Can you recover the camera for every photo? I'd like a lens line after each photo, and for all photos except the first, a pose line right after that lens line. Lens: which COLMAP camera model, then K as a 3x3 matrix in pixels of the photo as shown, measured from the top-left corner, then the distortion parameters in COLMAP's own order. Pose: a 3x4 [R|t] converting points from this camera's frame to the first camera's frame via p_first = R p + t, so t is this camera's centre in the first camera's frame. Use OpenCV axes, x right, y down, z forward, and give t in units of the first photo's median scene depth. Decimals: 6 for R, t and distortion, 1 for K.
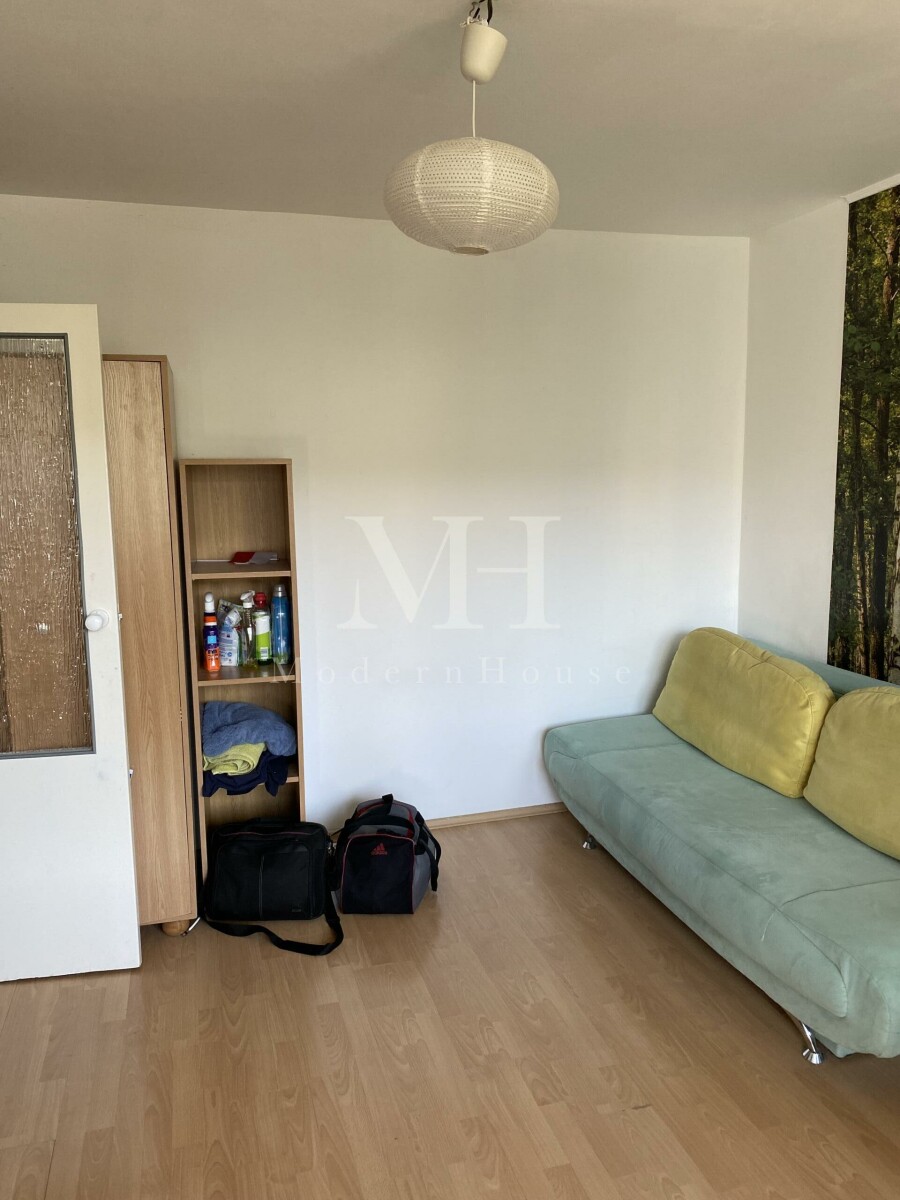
lens RADIAL K [[916.2, 0, 450.0], [0, 916.2, 600.0], [0, 0, 1]] dist [0.123767, -0.219877]
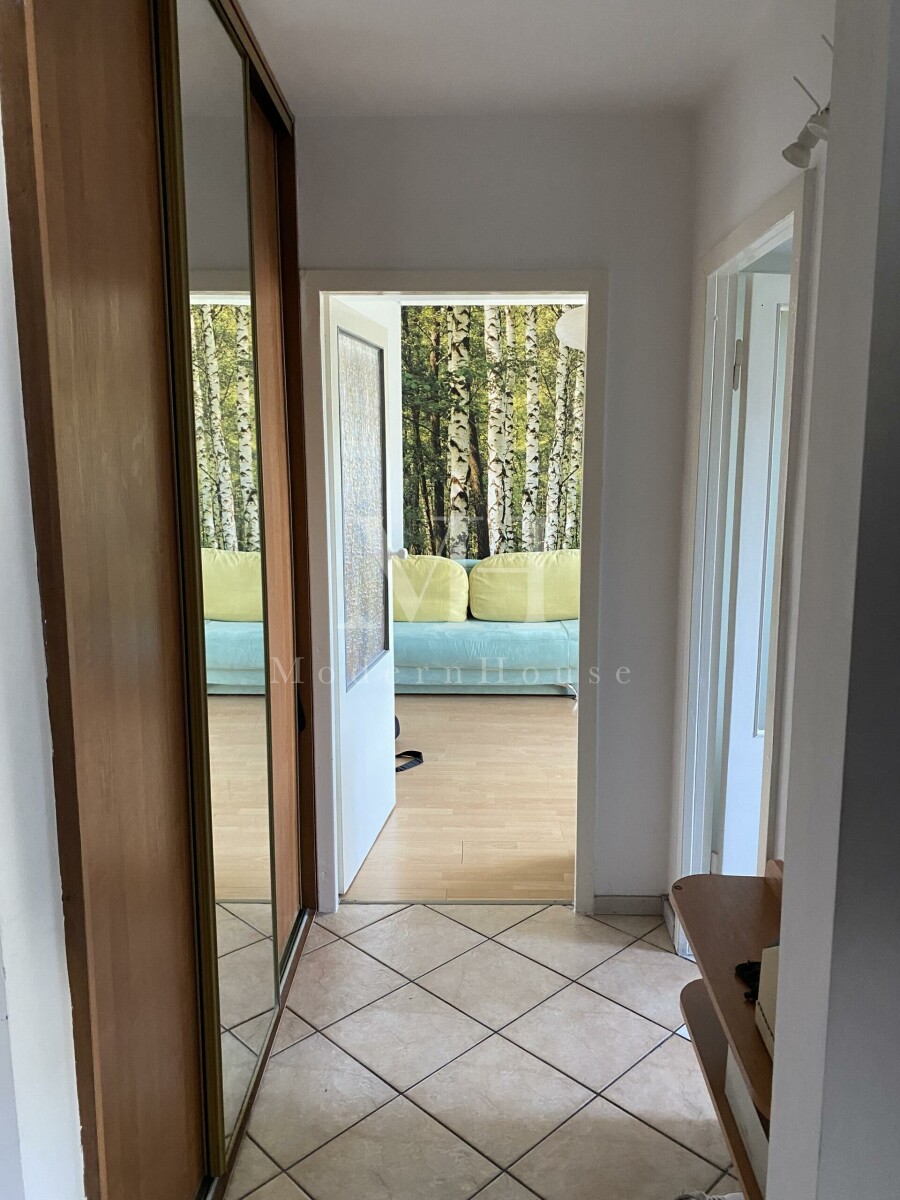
lens RADIAL K [[916.2, 0, 450.0], [0, 916.2, 600.0], [0, 0, 1]] dist [0.123767, -0.219877]
pose [[0.310609, -0.136556, 0.940678, -1.319156], [0.133375, 0.986098, 0.099110, -0.023372], [-0.941134, 0.094678, 0.324504, 0.374447]]
